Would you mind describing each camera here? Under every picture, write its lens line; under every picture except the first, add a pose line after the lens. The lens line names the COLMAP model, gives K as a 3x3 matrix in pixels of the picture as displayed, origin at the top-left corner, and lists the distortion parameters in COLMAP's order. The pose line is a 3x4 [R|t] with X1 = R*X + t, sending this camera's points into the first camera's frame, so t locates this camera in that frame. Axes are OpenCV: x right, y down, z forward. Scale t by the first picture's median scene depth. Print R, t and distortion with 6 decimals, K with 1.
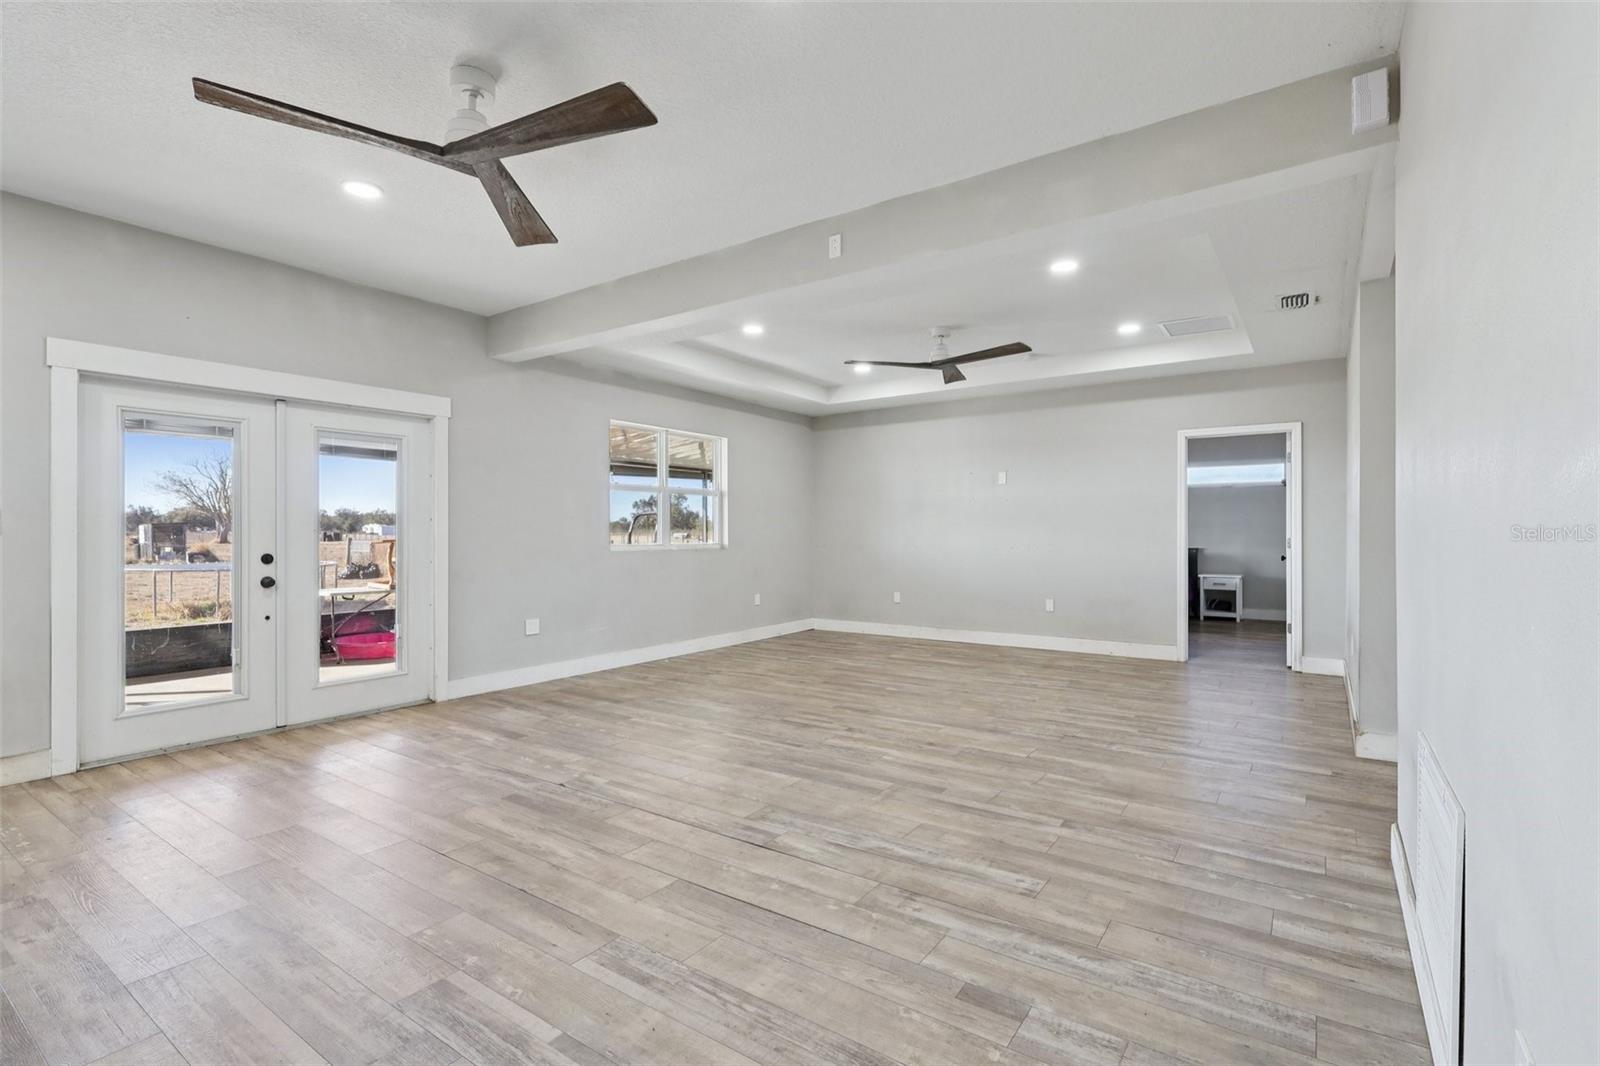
lens RADIAL K [[741.6, 0, 808.4], [0, 741.6, 535.7], [0, 0, 1]] dist [-0.001020, 0.000441]
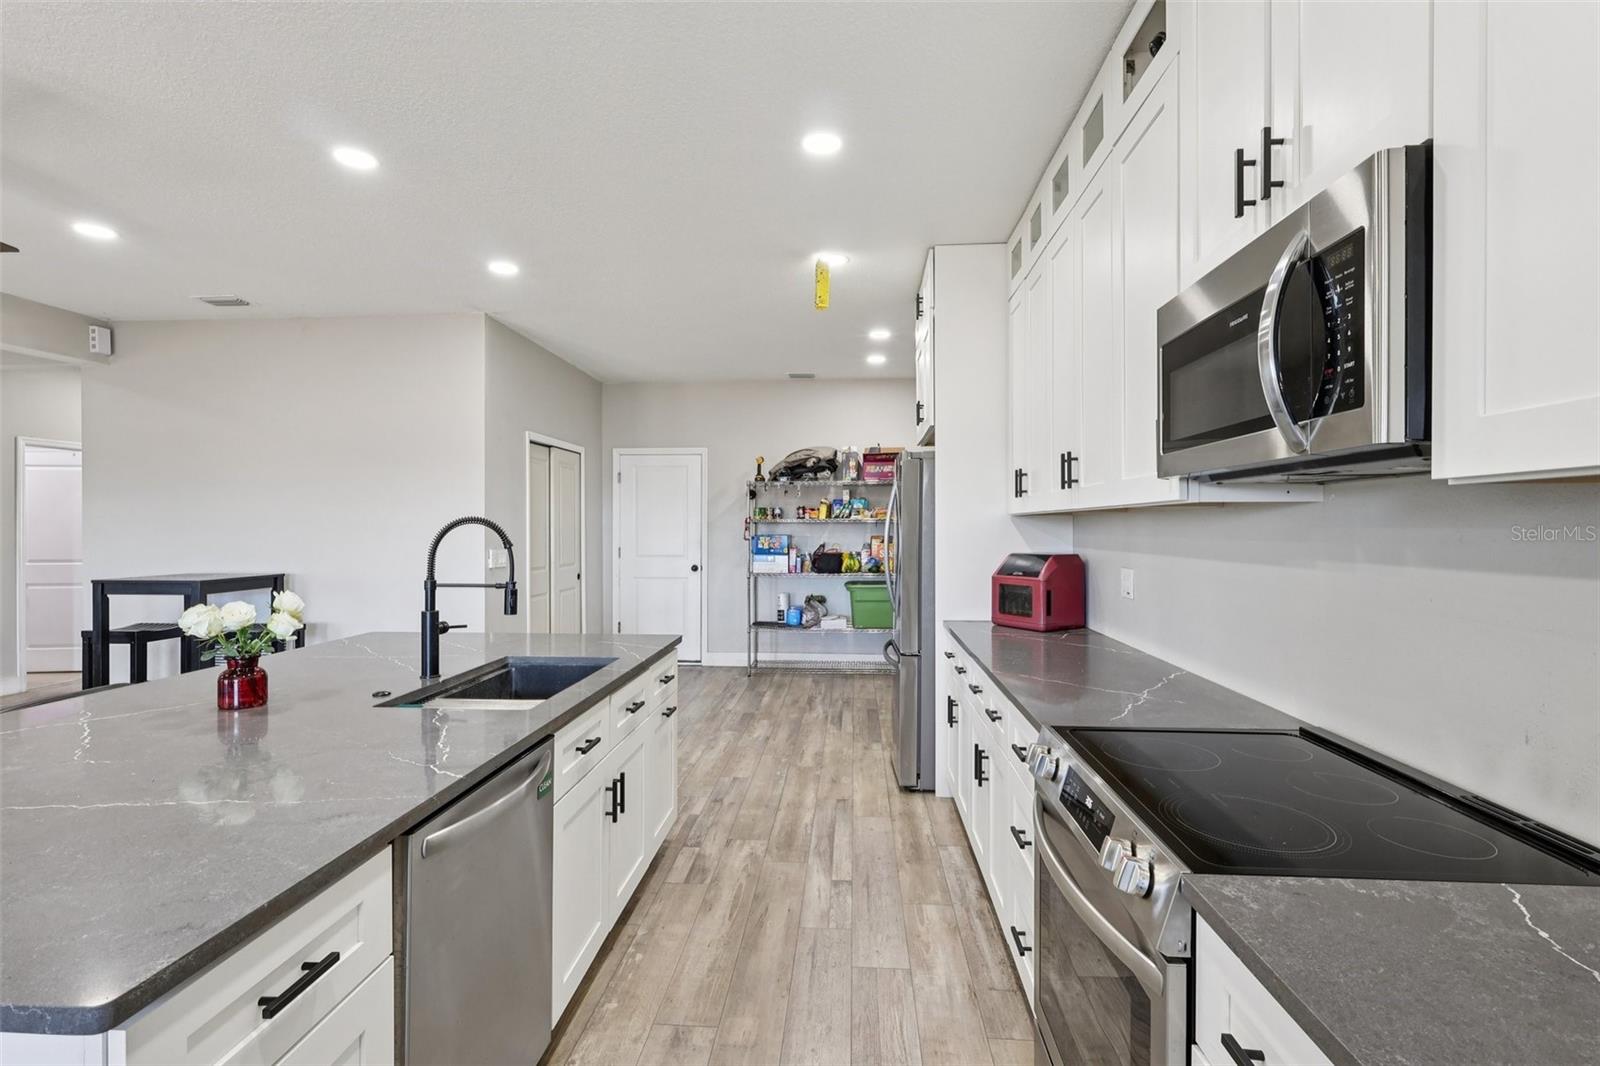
lens RADIAL K [[741.6, 0, 804.8], [0, 741.6, 528.7], [0, 0, 1]] dist [-0.001020, 0.000441]
pose [[-0.517028, 0.000033, 0.855969, -1.364498], [0.003576, 0.999991, 0.002121, -0.050117], [-0.855961, 0.004158, -0.517024, 0.280981]]
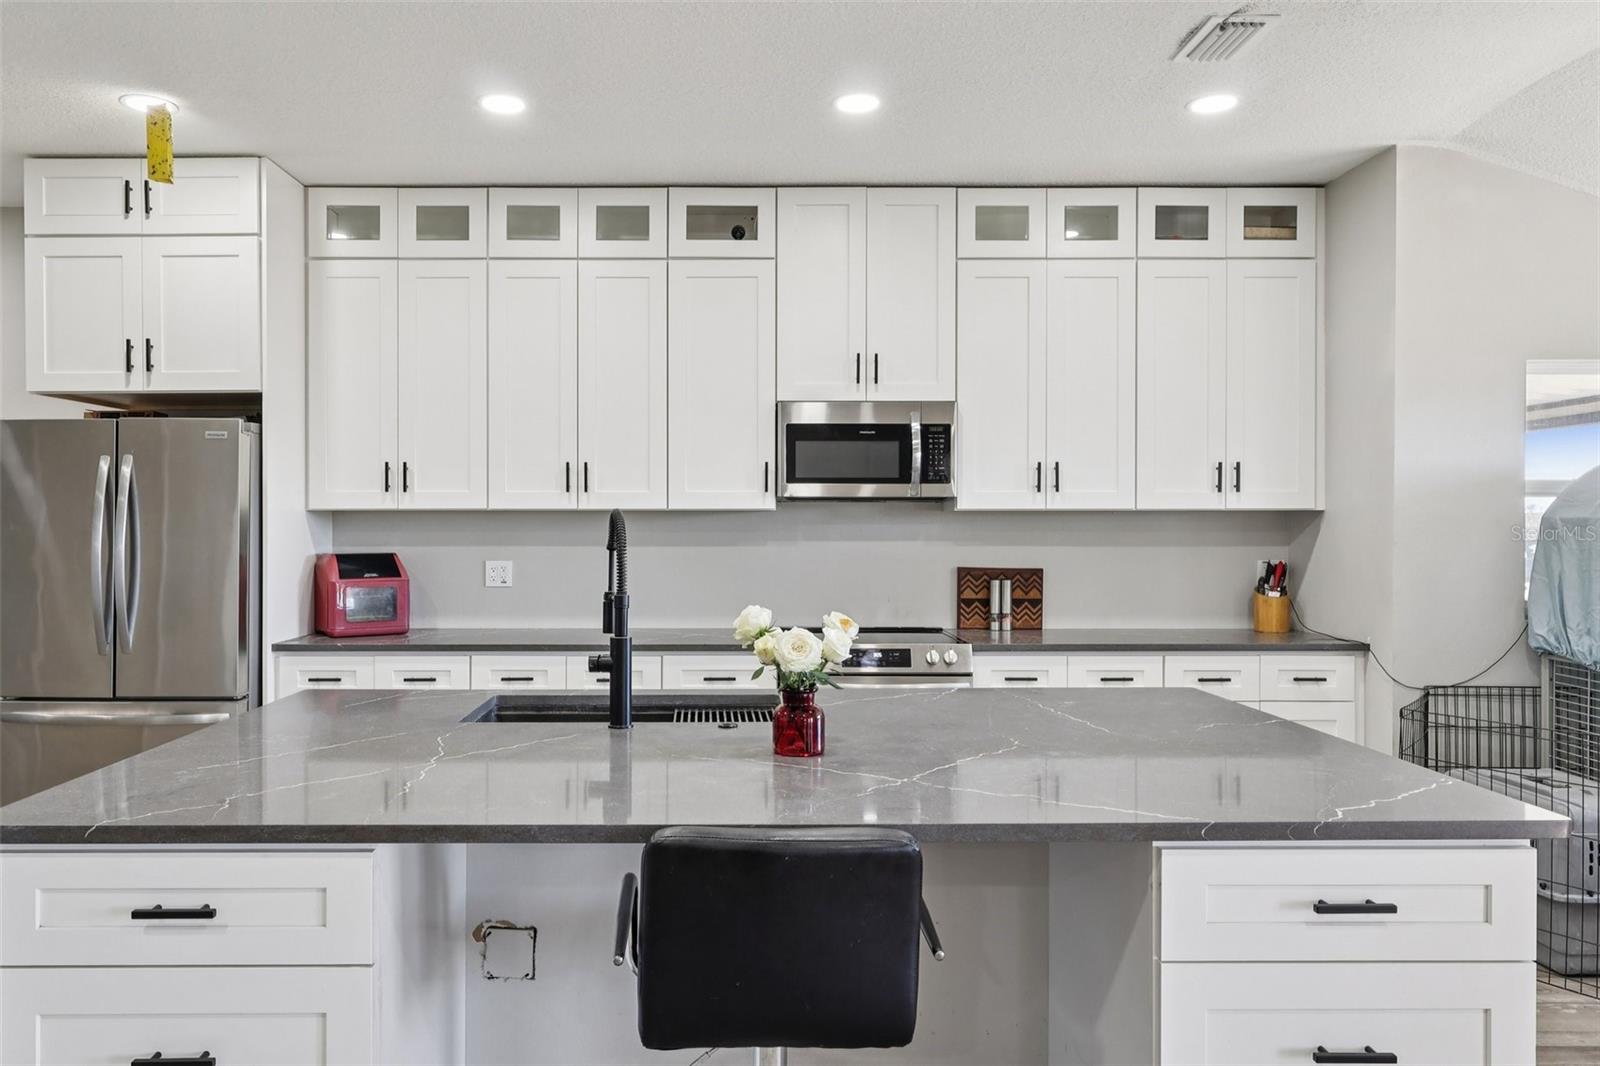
lens RADIAL K [[1094.7, 0, 734.2], [0, 1094.7, 527.8], [0, 0, 1]] dist [-0.003612, -0.001371]
pose [[-0.824474, 0.000988, -0.565899, -0.304542], [0.000901, 1.000000, 0.000434, -0.046416], [0.565900, -0.000152, -0.824474, 0.840706]]
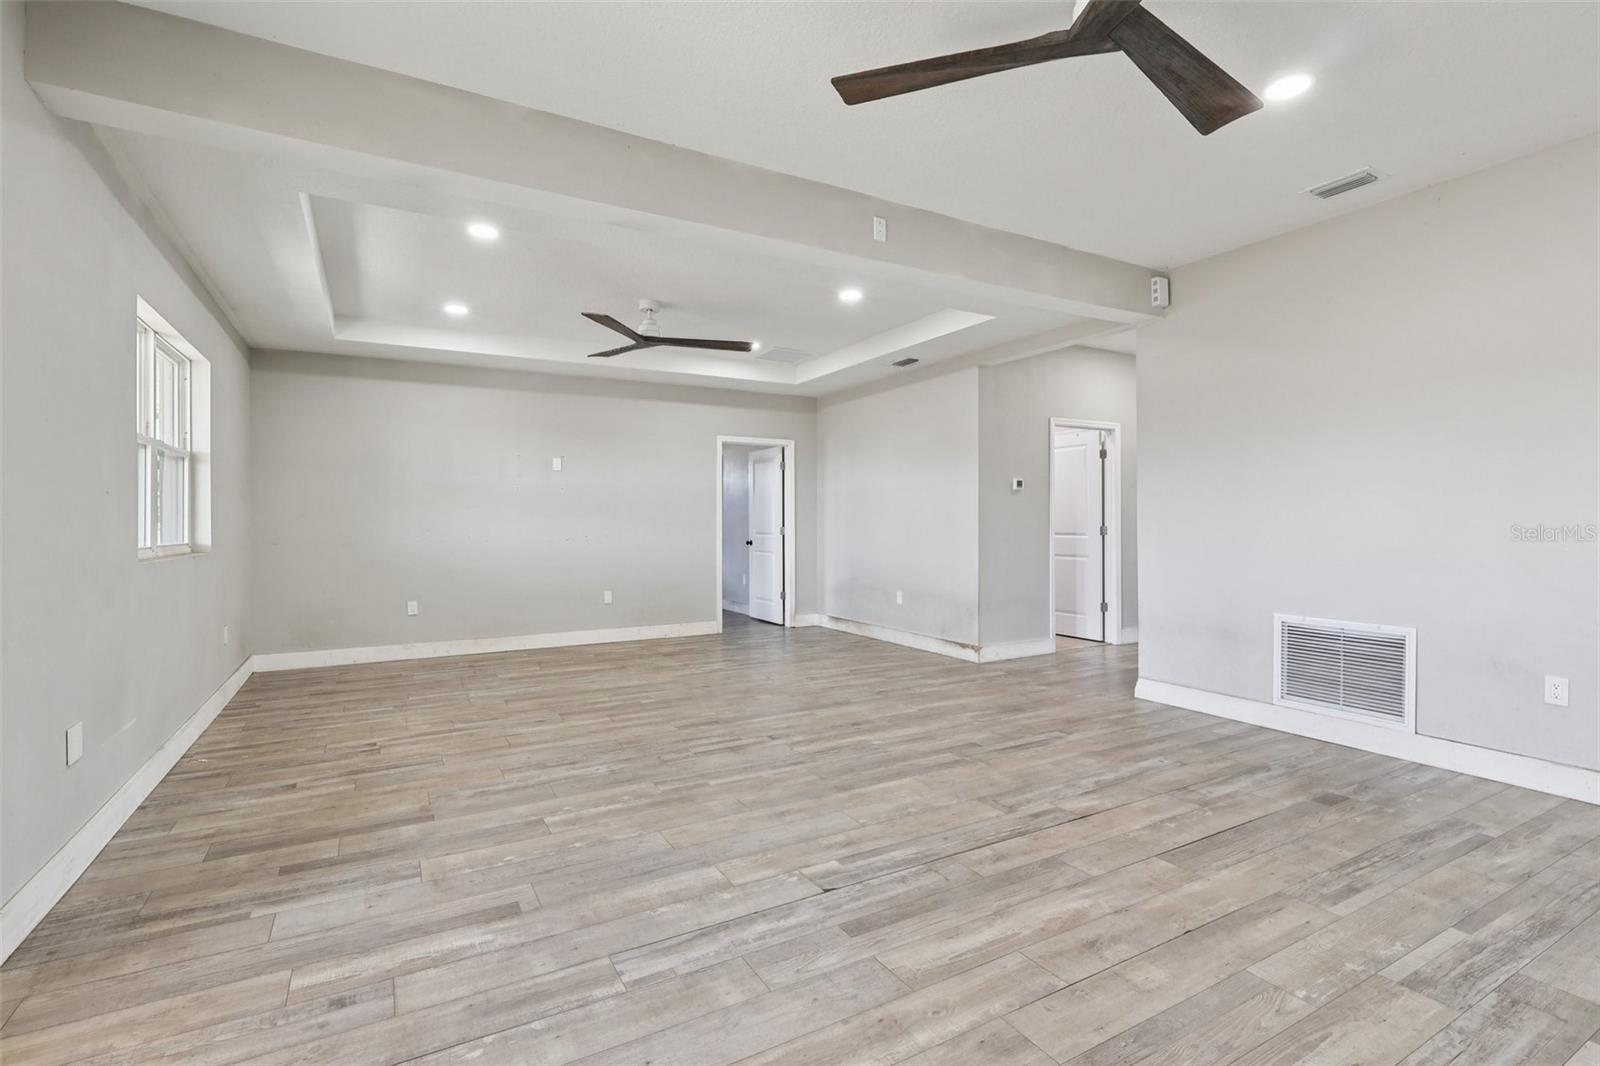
lens RADIAL K [[741.6, 0, 803.1], [0, 741.6, 525.5], [0, 0, 1]] dist [-0.001020, 0.000441]
pose [[0.434074, -0.003799, 0.900869, -0.934975], [0.005990, 0.999981, 0.001331, -0.002184], [-0.900857, 0.004819, 0.434089, 0.703355]]
